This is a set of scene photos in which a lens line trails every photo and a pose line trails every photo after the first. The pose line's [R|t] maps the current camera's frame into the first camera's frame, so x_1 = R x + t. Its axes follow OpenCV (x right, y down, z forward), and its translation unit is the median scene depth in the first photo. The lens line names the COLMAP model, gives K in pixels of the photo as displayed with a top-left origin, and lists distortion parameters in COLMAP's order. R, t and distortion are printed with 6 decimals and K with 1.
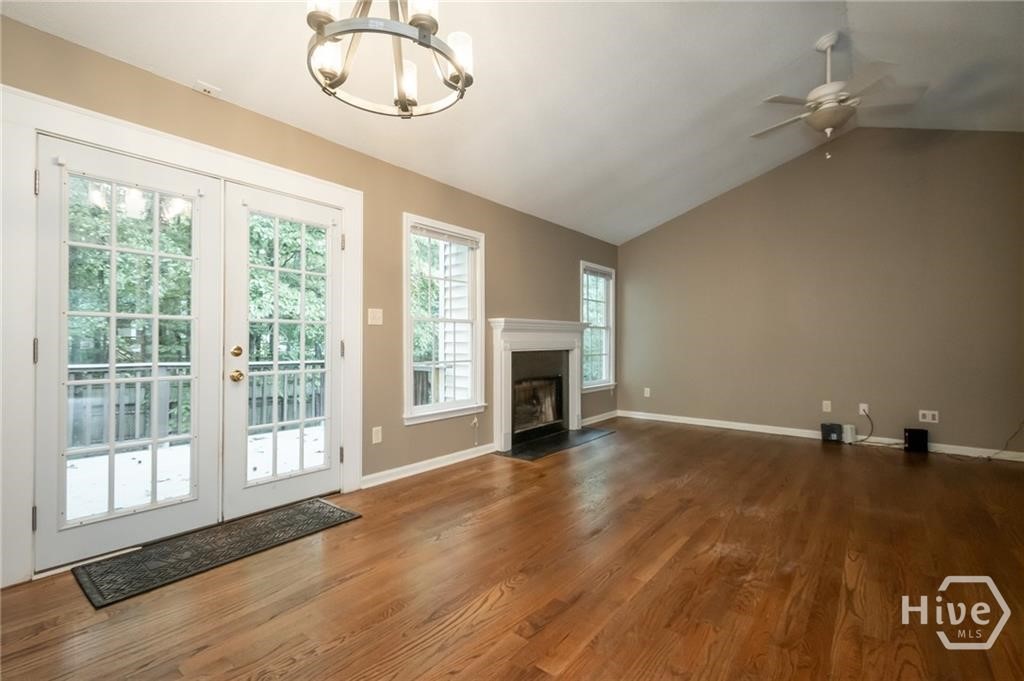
lens RADIAL K [[454.3, 0, 512.0], [0, 454.3, 340.5], [0, 0, 1]] dist [0.001482, -0.000035]
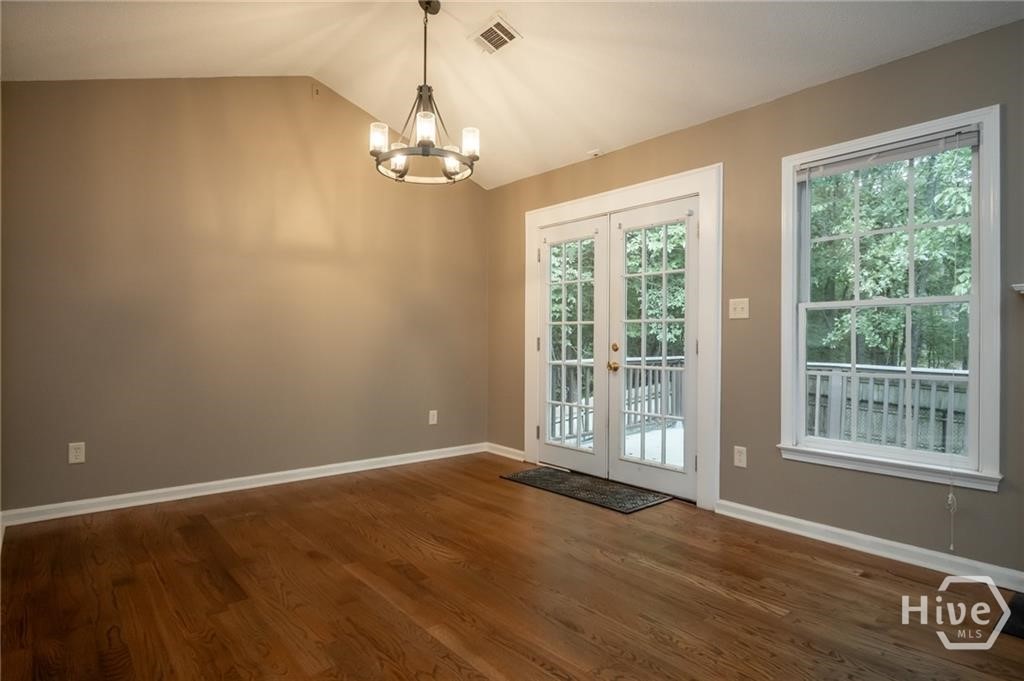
lens RADIAL K [[553.9, 0, 512.0], [0, 553.9, 340.5], [0, 0, 1]] dist [-0.000051, -0.000690]
pose [[-0.193233, -0.002903, -0.981149, 0.854458], [-0.003255, 0.999992, -0.002317, 0.009078], [0.981148, 0.002746, -0.193241, 0.921897]]
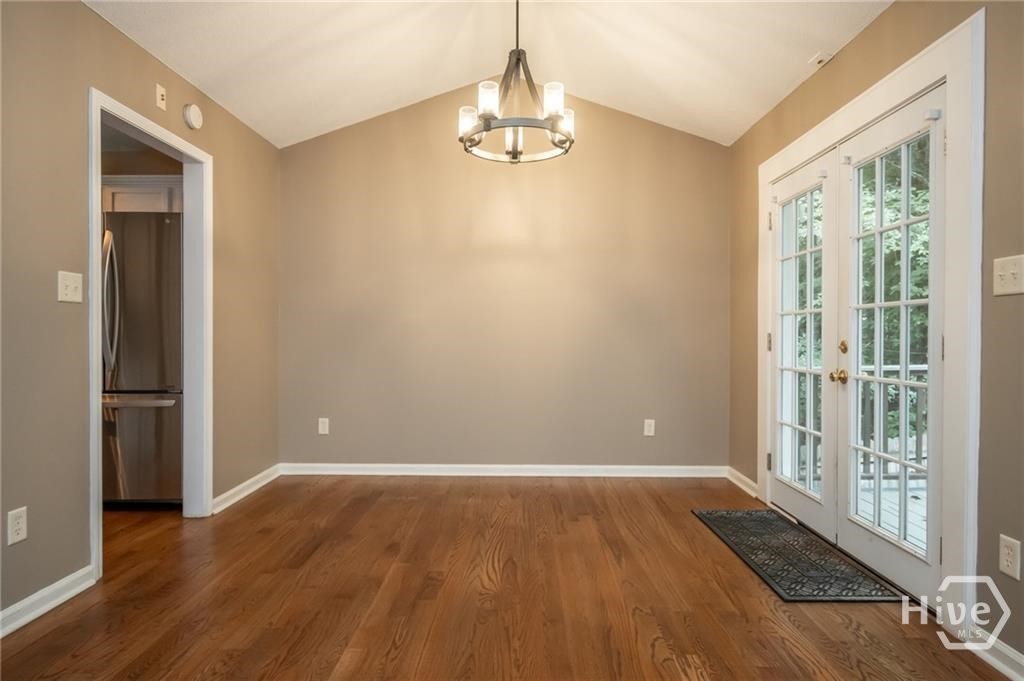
lens RADIAL K [[581.1, 0, 512.0], [0, 581.1, 340.5], [0, 0, 1]] dist [0.004339, 0.001752]
pose [[-0.791817, 0.001190, -0.610757, 0.460282], [-0.001415, 0.999992, 0.003782, 0.008495], [0.610756, 0.003859, -0.791809, 1.329621]]
